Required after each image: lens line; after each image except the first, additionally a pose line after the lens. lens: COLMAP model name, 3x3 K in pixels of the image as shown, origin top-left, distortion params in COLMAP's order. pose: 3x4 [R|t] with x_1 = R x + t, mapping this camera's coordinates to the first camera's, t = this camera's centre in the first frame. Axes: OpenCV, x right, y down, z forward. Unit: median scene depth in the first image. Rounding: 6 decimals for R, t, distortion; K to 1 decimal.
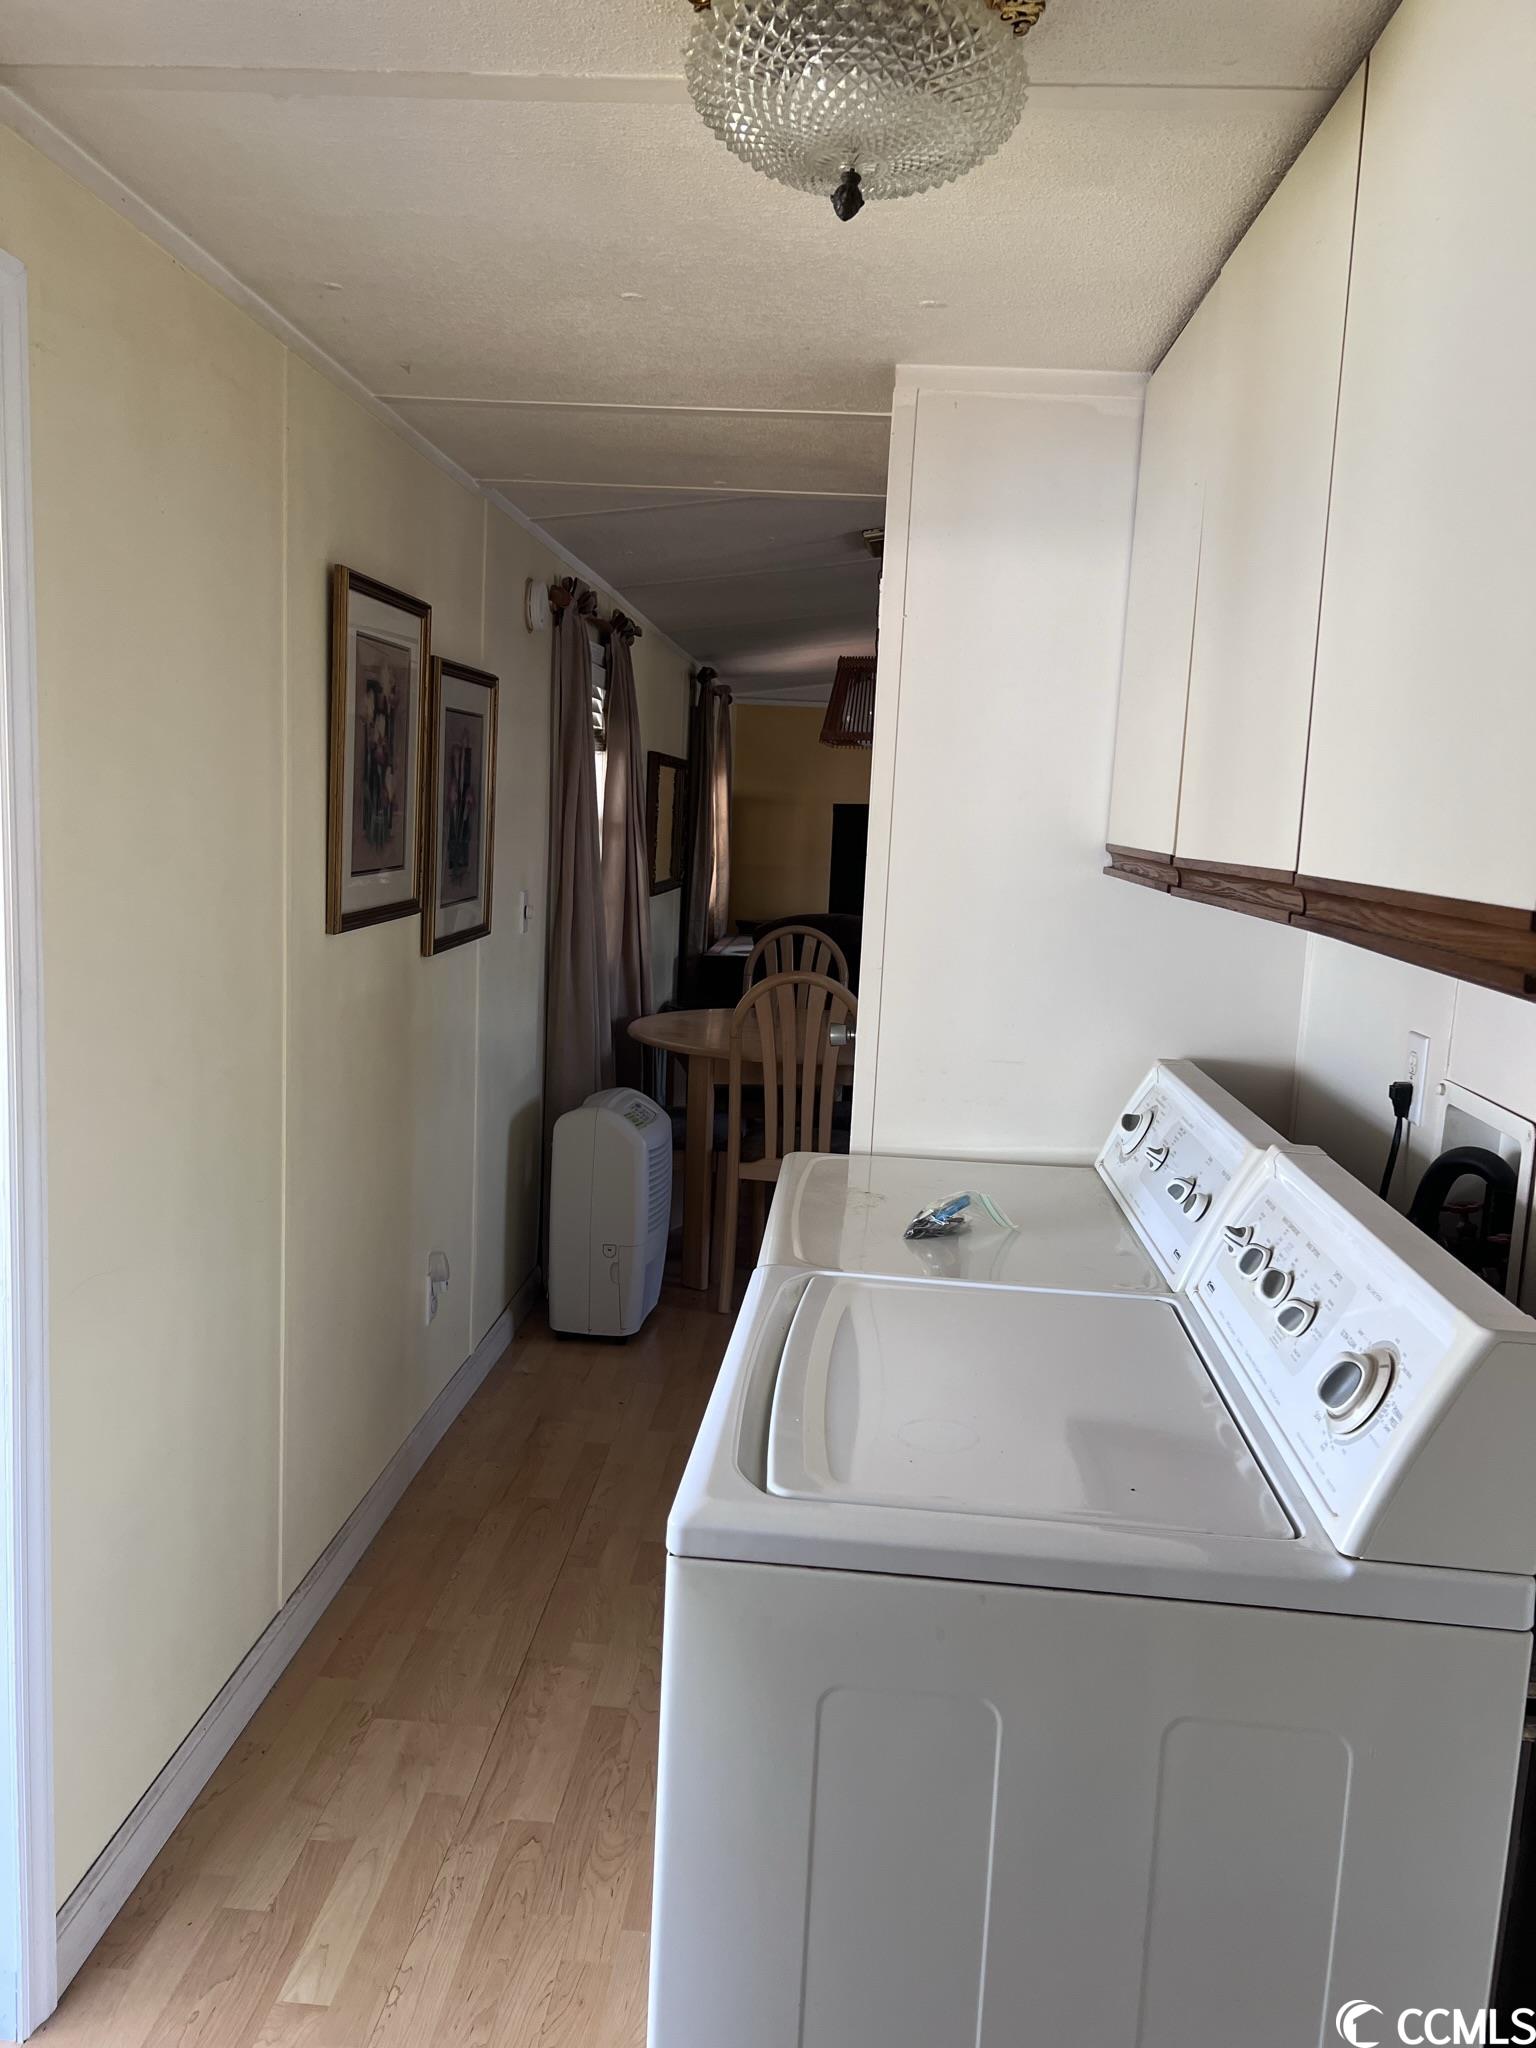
lens RADIAL K [[1558.5, 0, 769.7], [0, 1558.5, 1016.2], [0, 0, 1]] dist [0.065456, -0.069517]
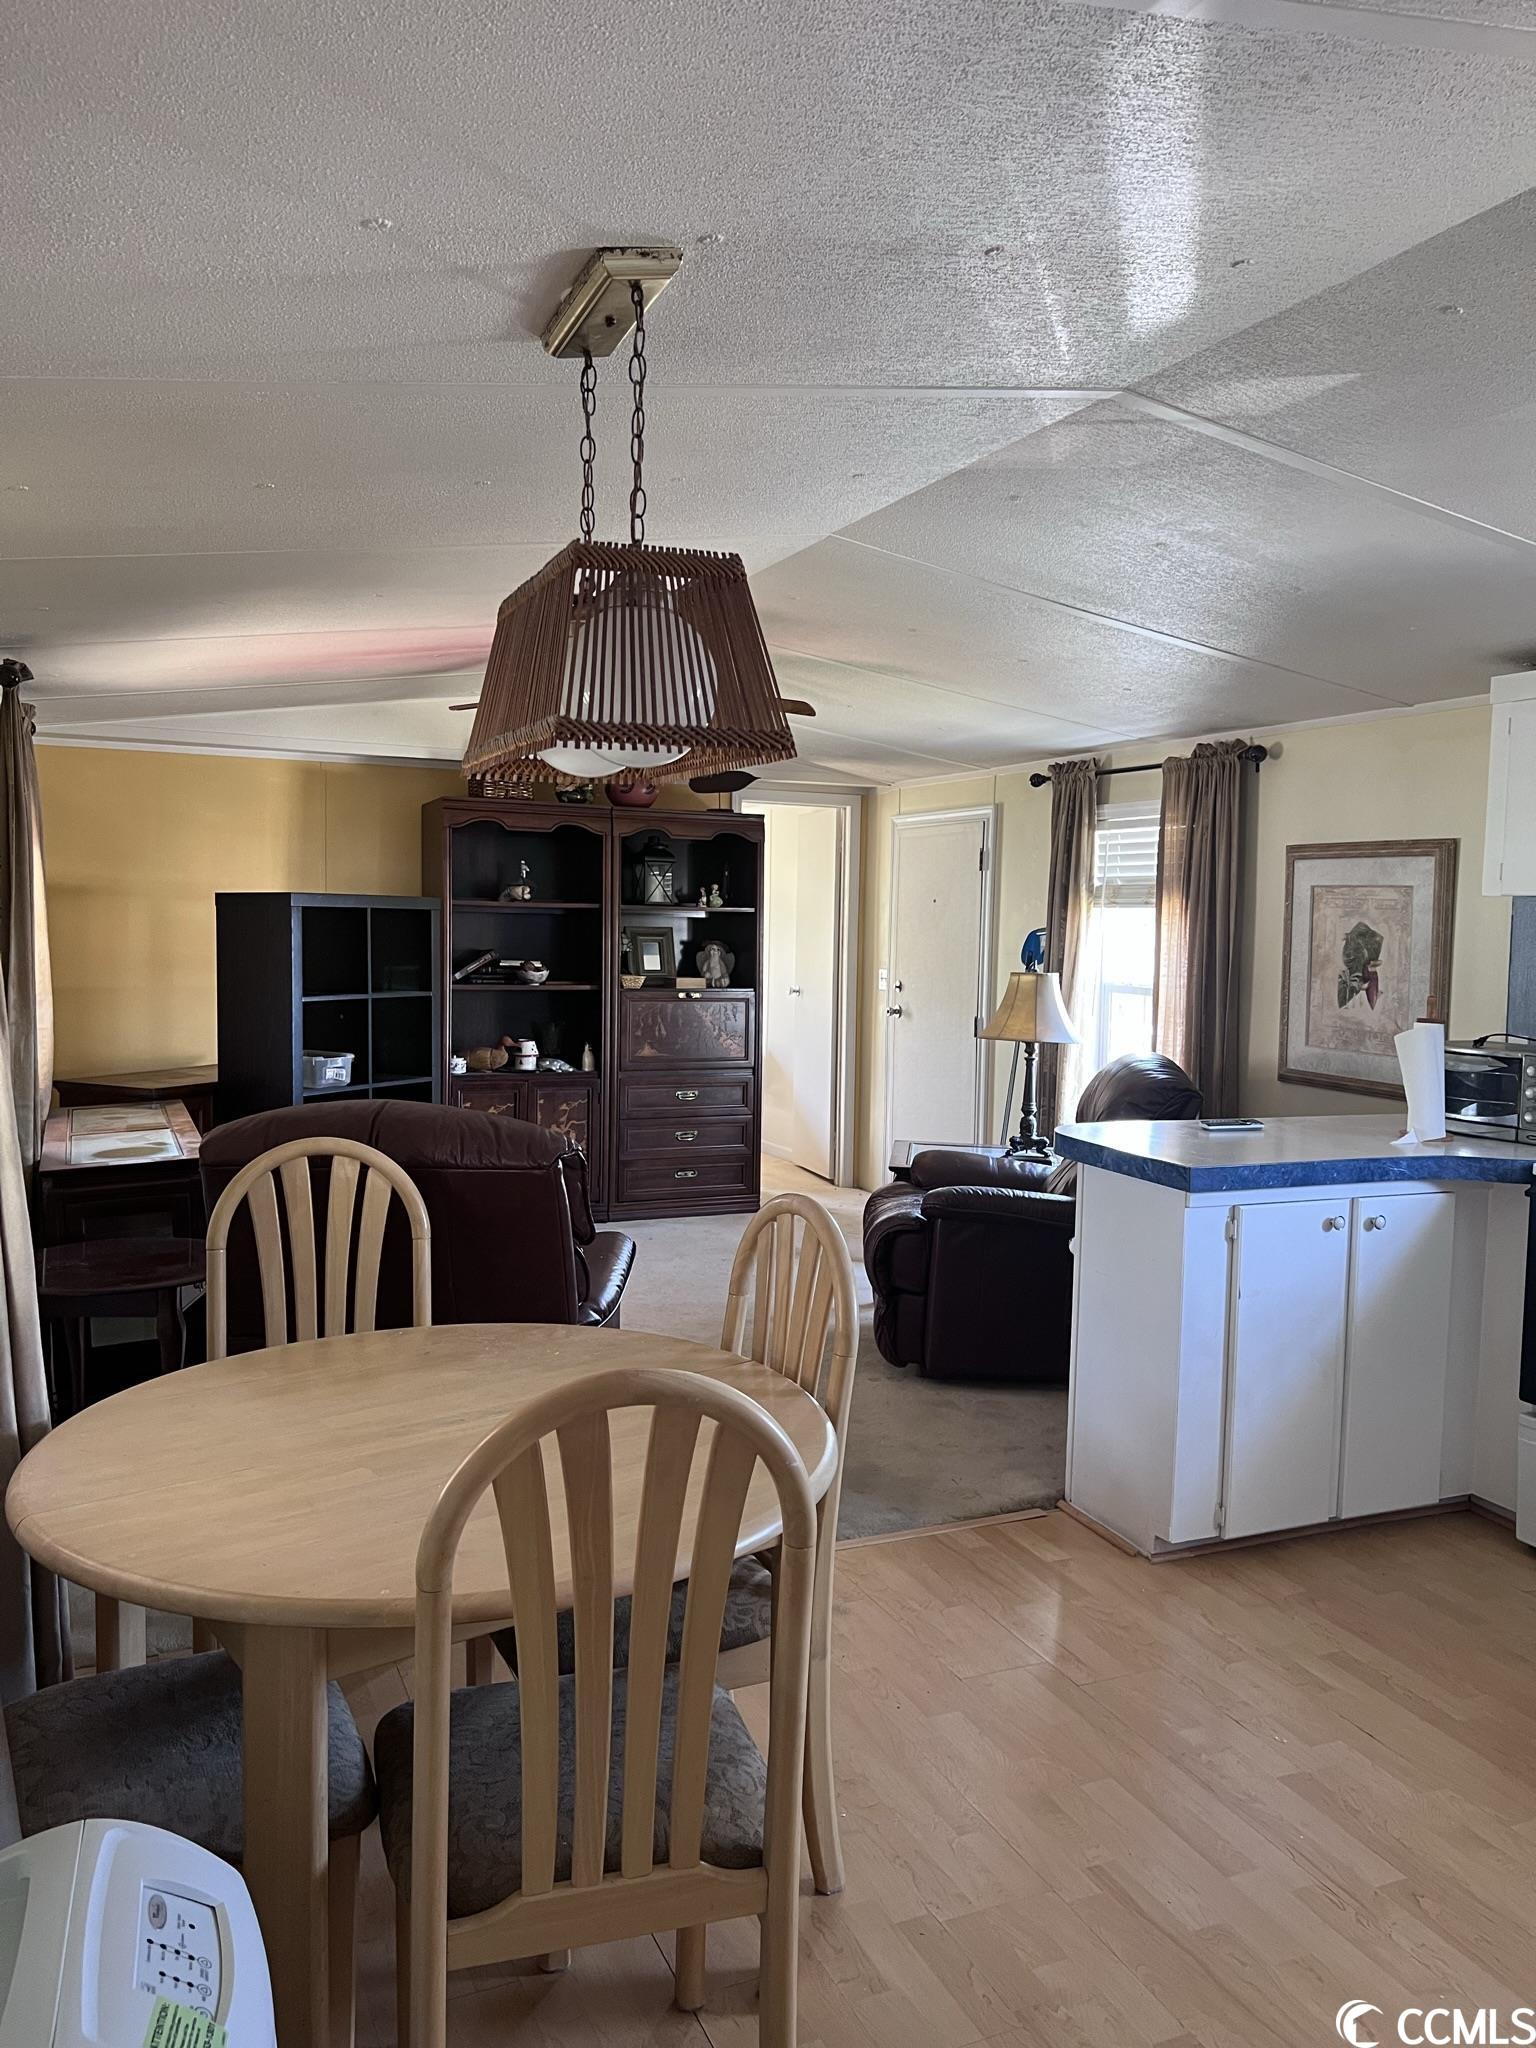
lens RADIAL K [[1558.5, 0, 769.7], [0, 1558.5, 1016.2], [0, 0, 1]] dist [0.065456, -0.069517]
pose [[0.893375, -0.064392, 0.444675, -0.075761], [0.085765, 0.995919, -0.028090, -0.071257], [-0.441051, 0.063232, 0.895252, 0.473260]]
